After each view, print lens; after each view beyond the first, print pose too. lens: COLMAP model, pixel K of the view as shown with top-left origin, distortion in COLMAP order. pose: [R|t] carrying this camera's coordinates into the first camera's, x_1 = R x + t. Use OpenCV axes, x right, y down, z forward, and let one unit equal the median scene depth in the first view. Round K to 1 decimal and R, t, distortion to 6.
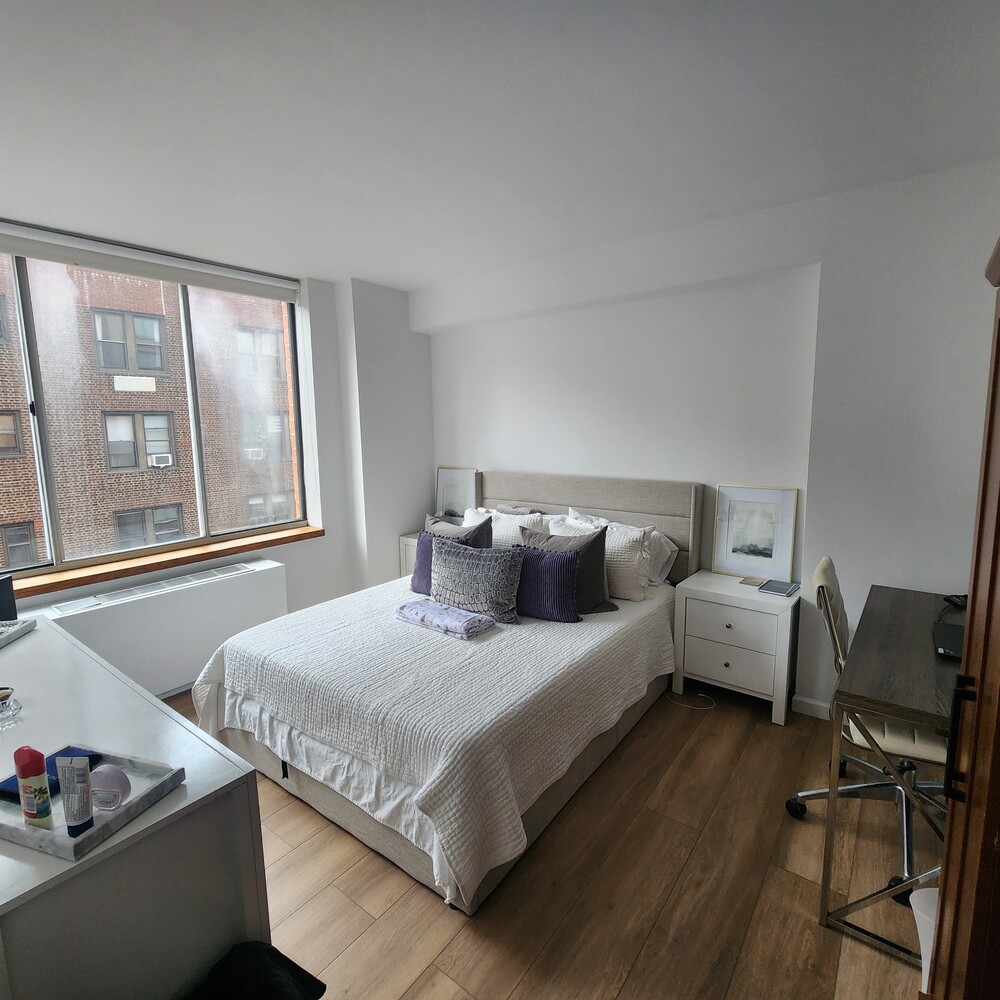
lens RADIAL K [[539.5, 0, 497.6], [0, 539.5, 496.7], [0, 0, 1]] dist [-0.002588, -0.003014]
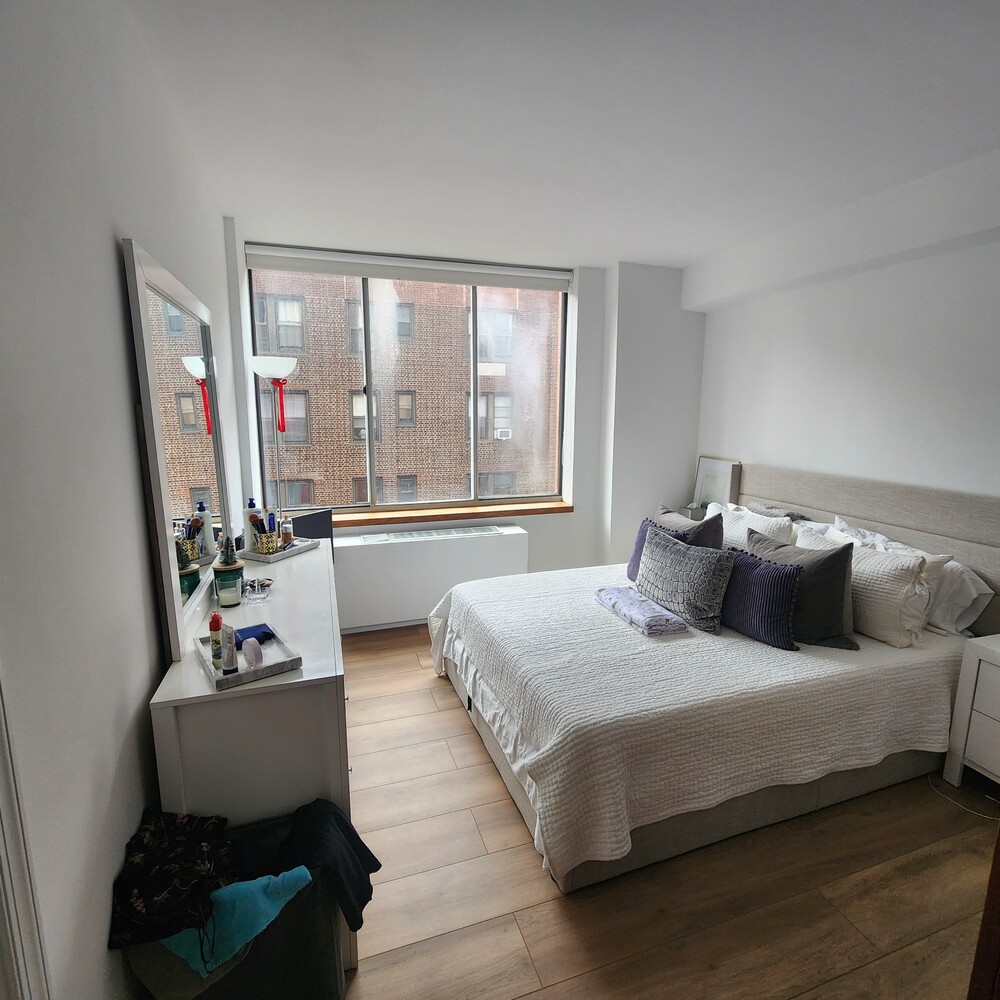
lens RADIAL K [[539.5, 0, 501.7], [0, 539.5, 498.2], [0, 0, 1]] dist [-0.002588, -0.003014]
pose [[0.829439, 0.114928, -0.546646, 0.200687], [-0.096175, 0.993374, 0.062920, -0.012048], [0.550255, 0.000386, 0.834997, 0.050555]]
